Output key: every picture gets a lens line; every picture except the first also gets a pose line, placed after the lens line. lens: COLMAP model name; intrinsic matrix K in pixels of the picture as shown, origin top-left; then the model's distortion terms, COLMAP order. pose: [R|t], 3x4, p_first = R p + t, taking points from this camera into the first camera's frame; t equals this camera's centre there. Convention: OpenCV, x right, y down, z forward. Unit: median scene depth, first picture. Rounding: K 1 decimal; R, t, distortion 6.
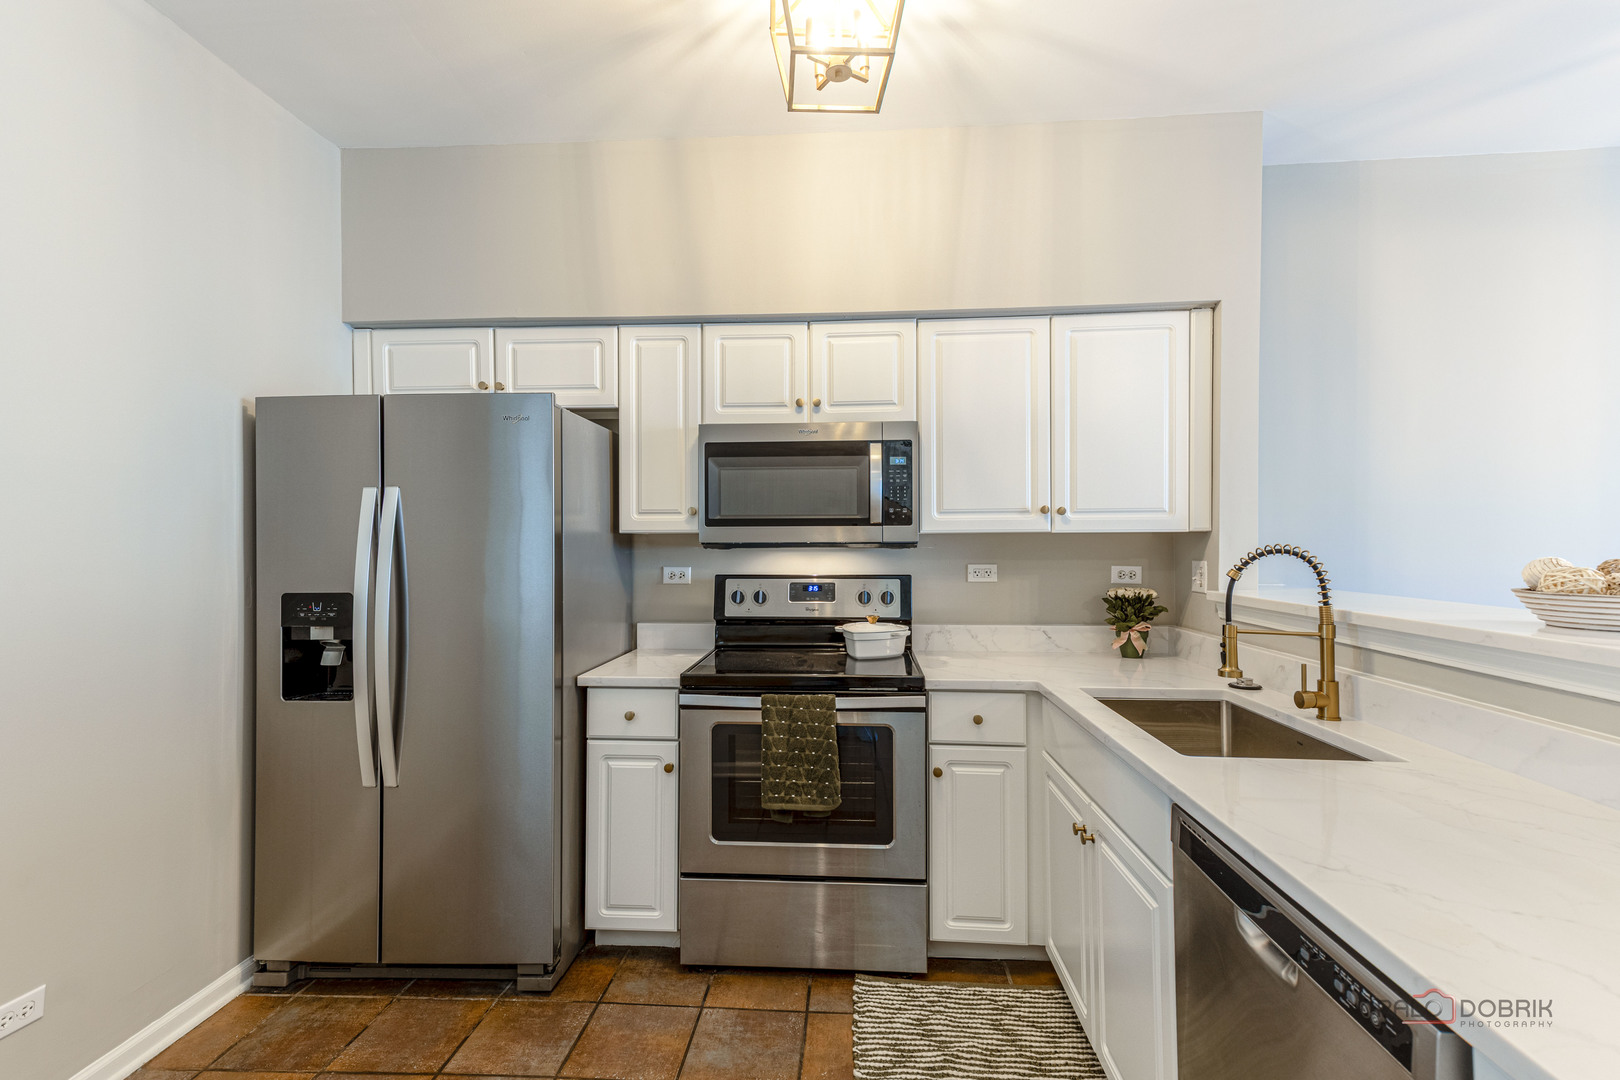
lens RADIAL K [[739.7, 0, 806.8], [0, 739.7, 541.9], [0, 0, 1]] dist [0.027507, 0.001919]
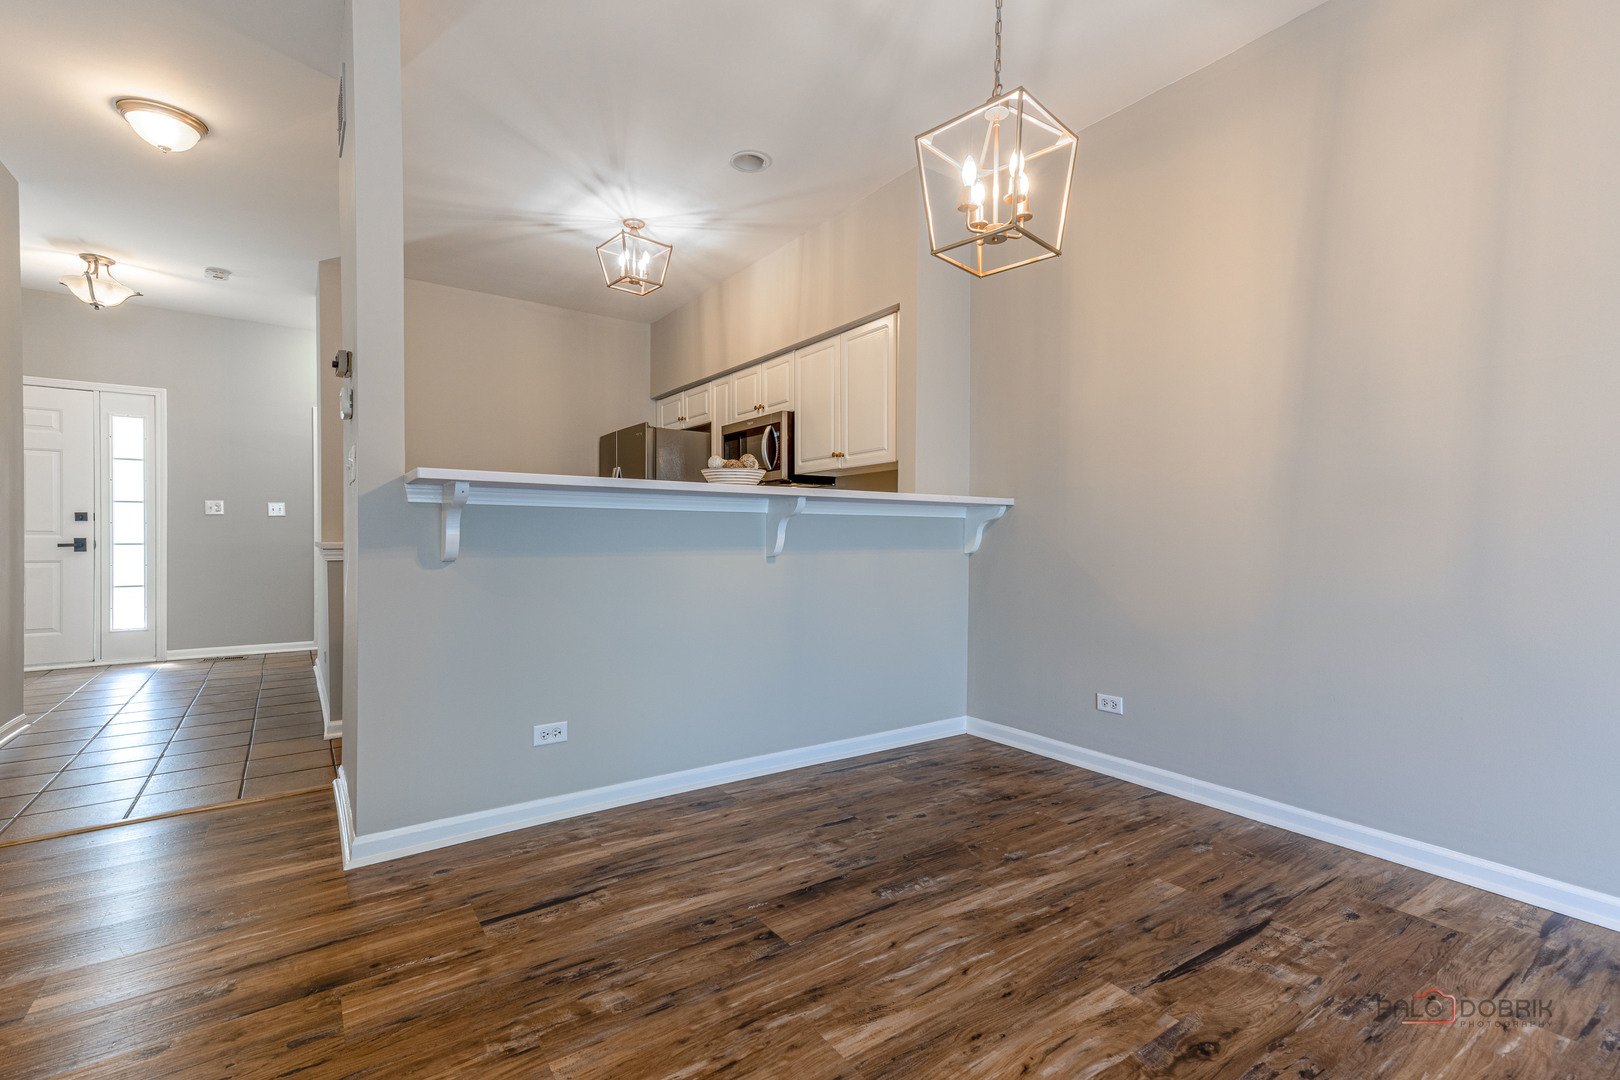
lens RADIAL K [[739.7, 0, 810.0], [0, 739.7, 544.6], [0, 0, 1]] dist [0.027507, 0.001919]
pose [[0.629292, 0.008907, -0.777118, 1.488787], [-0.002887, 0.999954, 0.009123, 0.134330], [0.777164, -0.003498, 0.629289, -0.054832]]
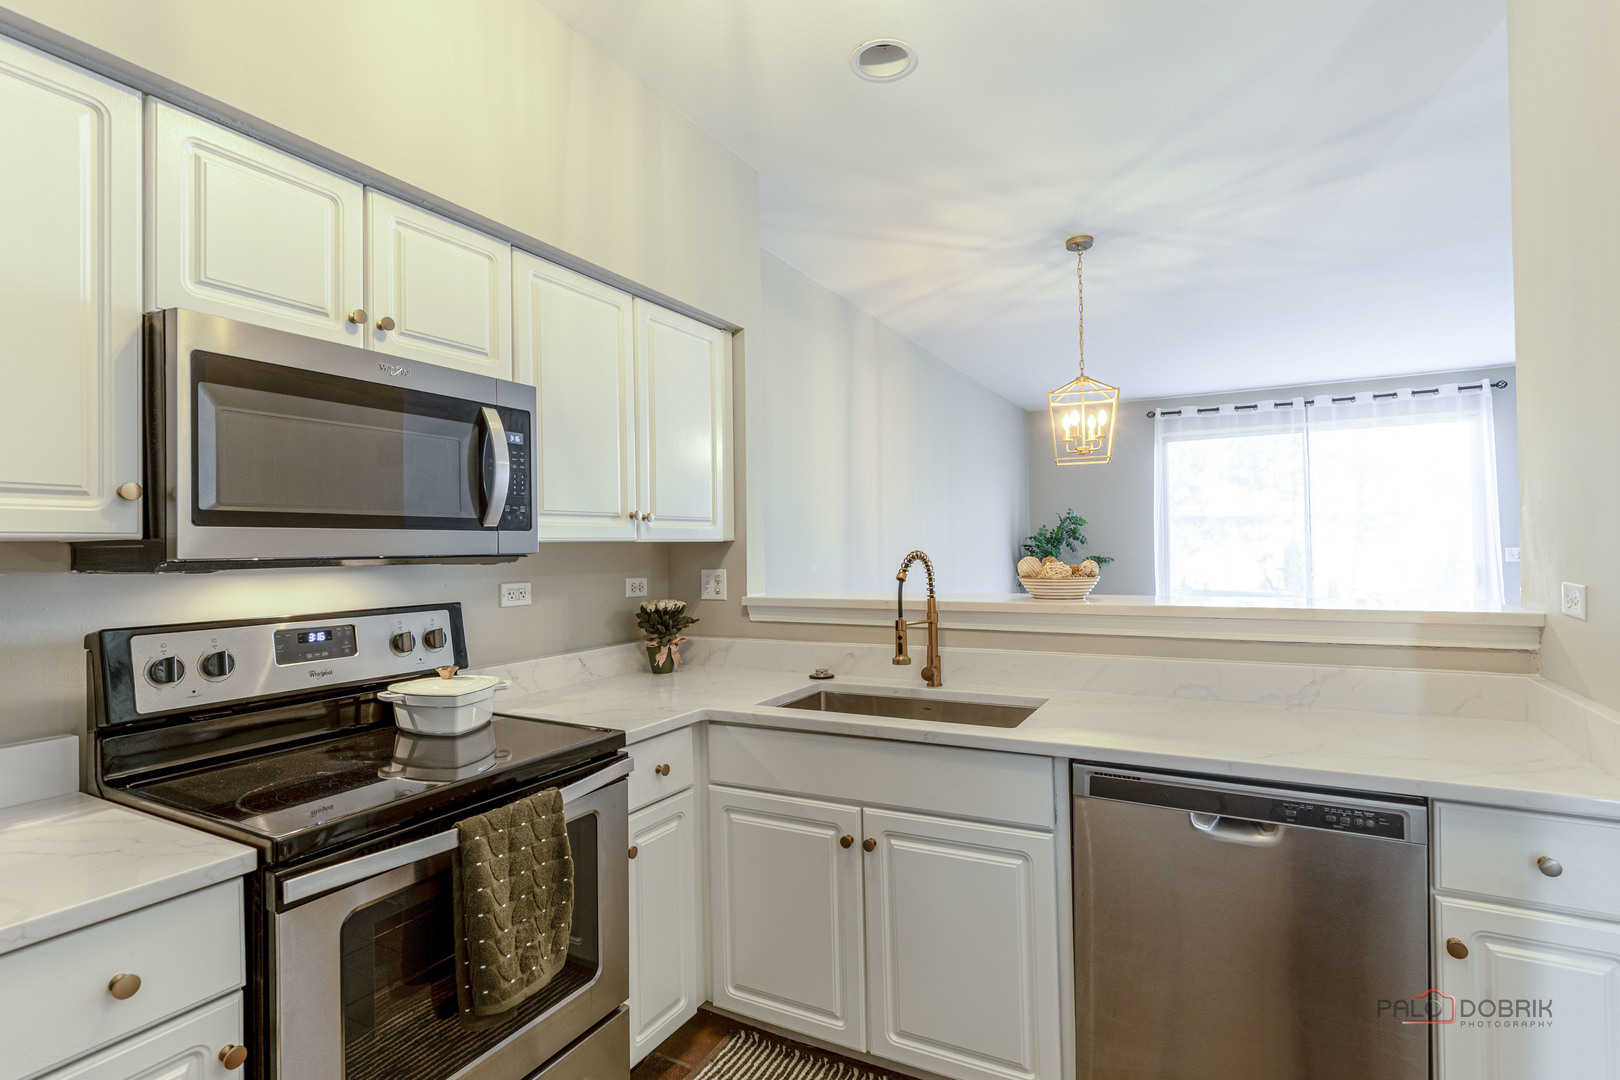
lens RADIAL K [[783.5, 0, 801.5], [0, 783.5, 544.5], [0, 0, 1]] dist [-0.005561, -0.001080]
pose [[0.420020, 0.000680, 0.907515, -0.415085], [0.012201, 0.999905, -0.006396, -0.000975], [-0.907433, 0.013759, 0.419972, 0.425788]]
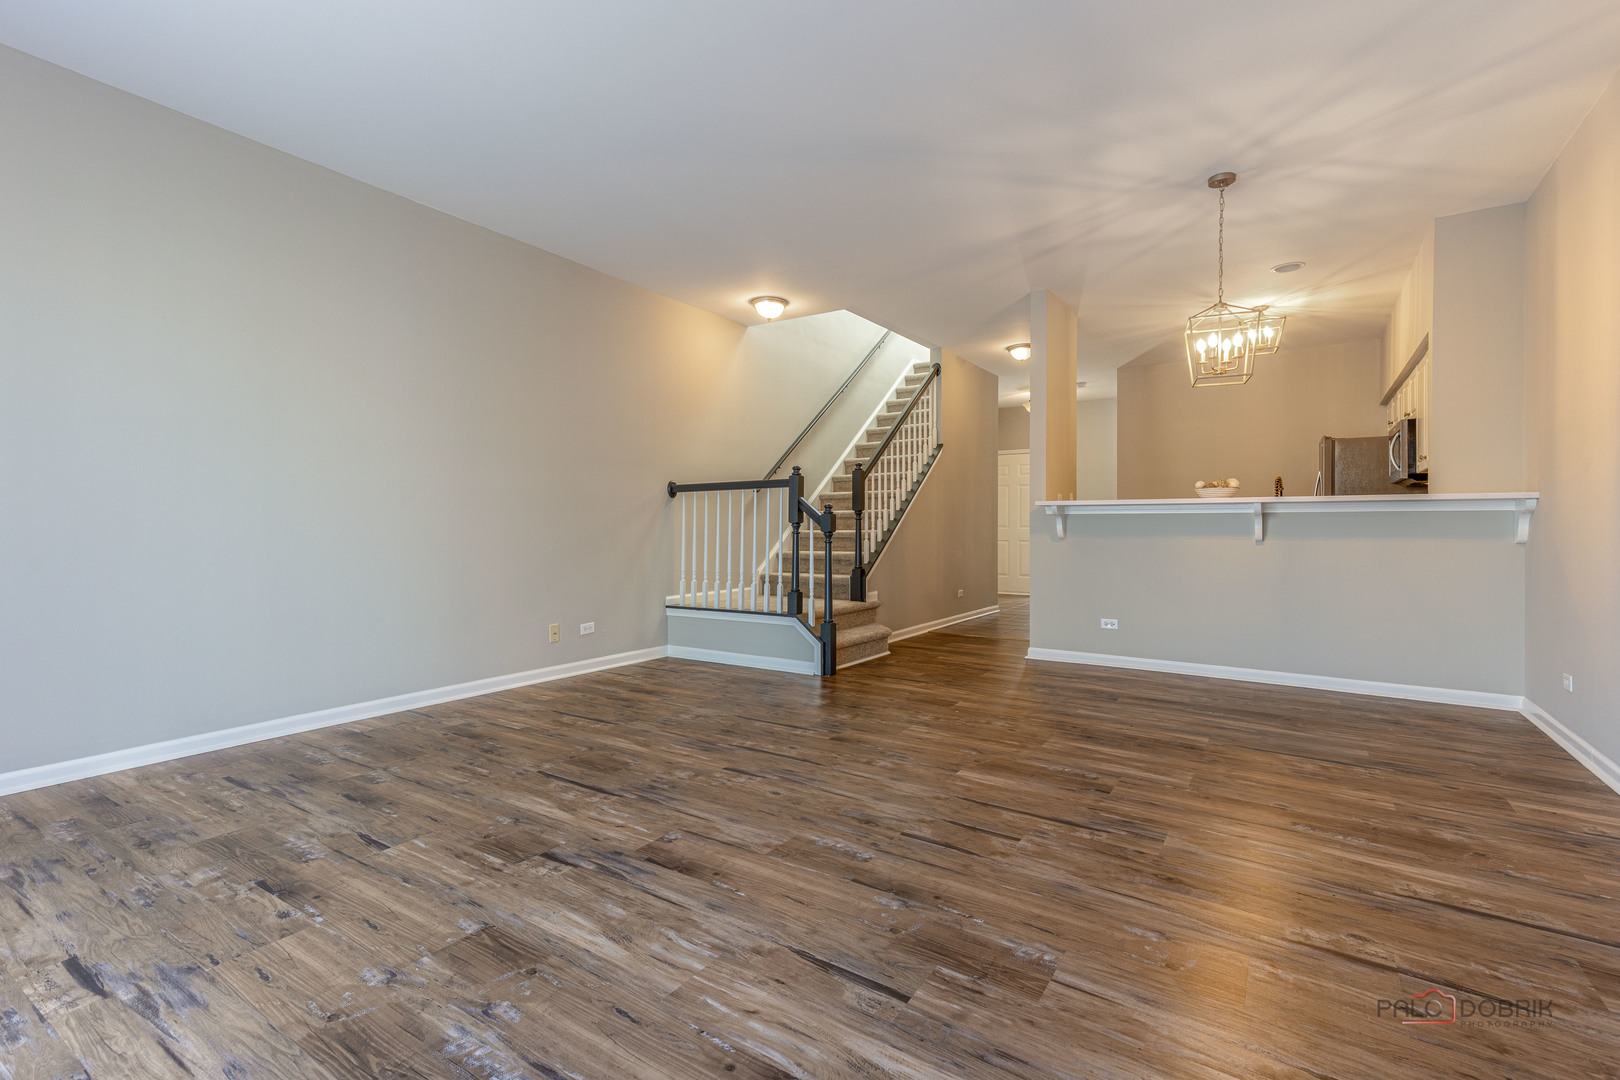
lens RADIAL K [[739.7, 0, 796.7], [0, 739.7, 525.8], [0, 0, 1]] dist [0.027507, 0.001919]
pose [[-0.501734, -0.001298, -0.865021, 2.672136], [-0.000651, 0.999999, -0.001123, 0.130416], [0.865022, -0.000001, -0.501735, 0.569379]]
